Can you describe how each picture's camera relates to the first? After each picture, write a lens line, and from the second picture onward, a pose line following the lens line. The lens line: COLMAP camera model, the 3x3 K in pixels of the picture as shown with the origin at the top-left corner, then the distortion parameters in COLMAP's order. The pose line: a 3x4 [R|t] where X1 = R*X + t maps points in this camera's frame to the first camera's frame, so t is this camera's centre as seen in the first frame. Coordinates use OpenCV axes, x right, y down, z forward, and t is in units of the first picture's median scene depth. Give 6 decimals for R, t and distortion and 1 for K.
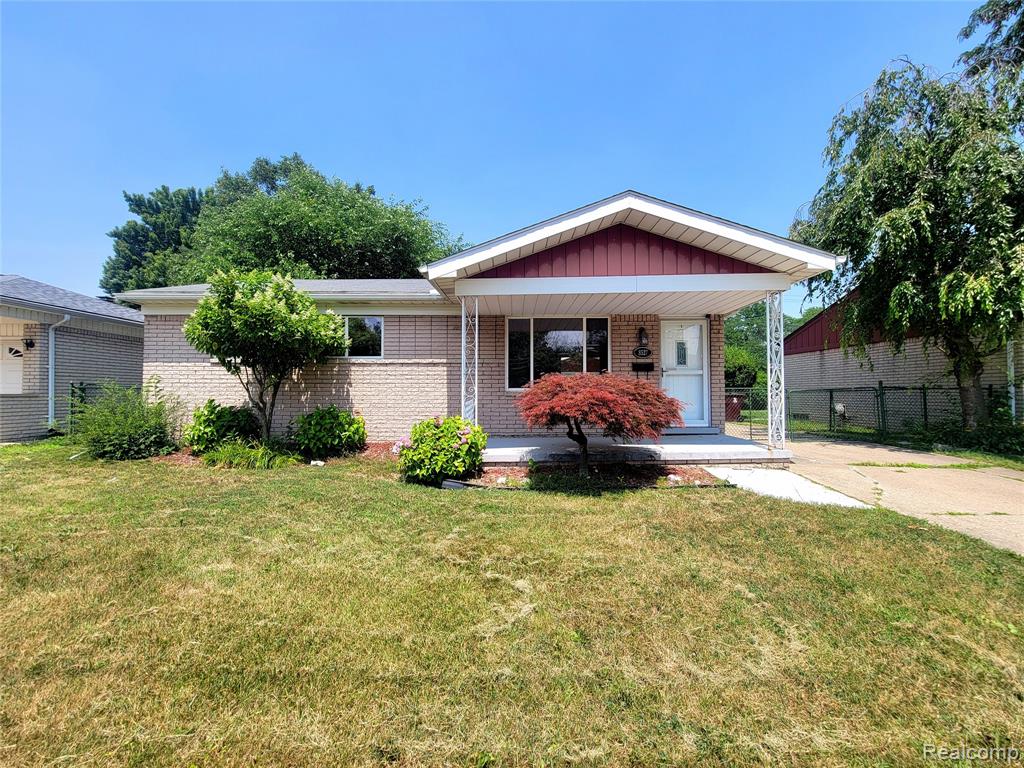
lens RADIAL K [[417.7, 0, 512.0], [0, 417.7, 384.0], [0, 0, 1]] dist [-0.000087, -0.000016]
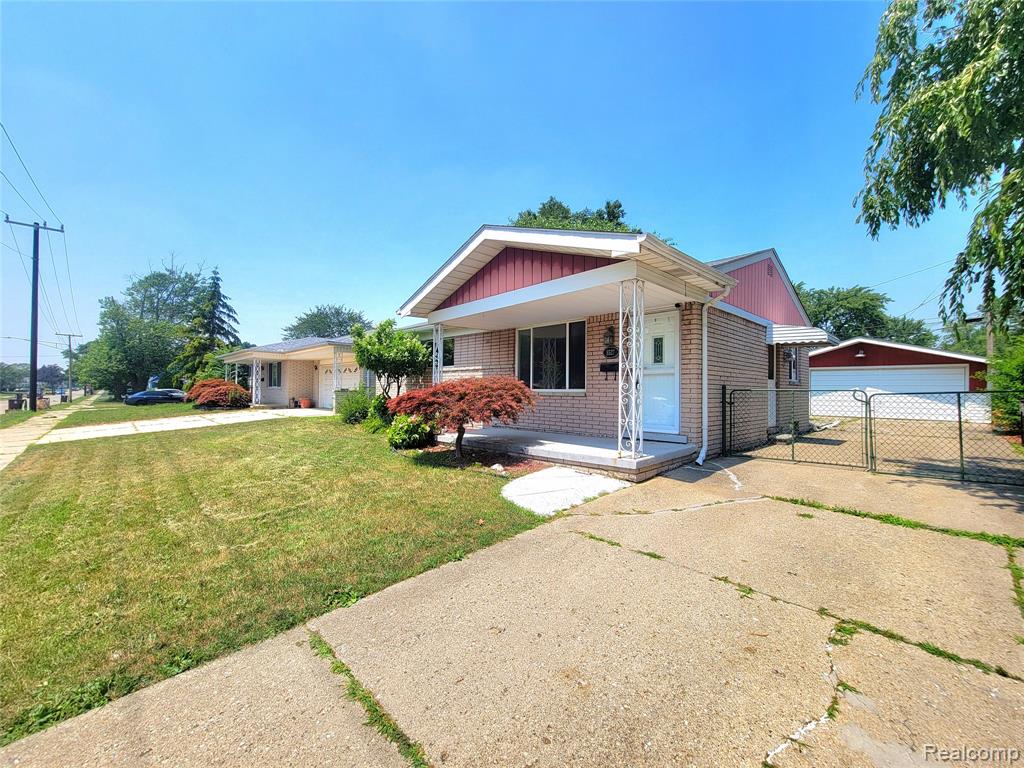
lens RADIAL K [[417.7, 0, 512.0], [0, 417.7, 384.0], [0, 0, 1]] dist [-0.000087, -0.000016]
pose [[0.700751, -0.004976, -0.713389, 0.843666], [0.009174, 0.999956, 0.002036, -0.005496], [0.713347, -0.007971, 0.700765, 0.149174]]
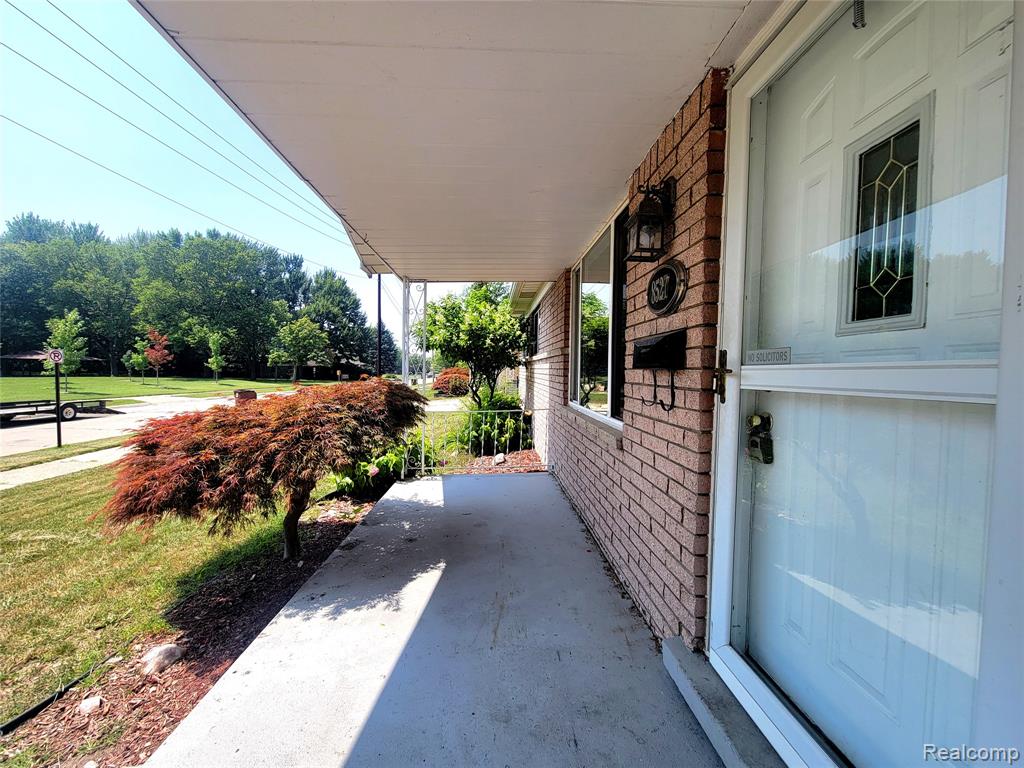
lens RADIAL K [[417.7, 0, 512.0], [0, 417.7, 384.0], [0, 0, 1]] dist [-0.000087, -0.000016]
pose [[0.025951, 0.036415, -0.999000, 0.542979], [0.019381, 0.999130, 0.036923, -0.032181], [0.999475, -0.020320, 0.025222, 0.904979]]
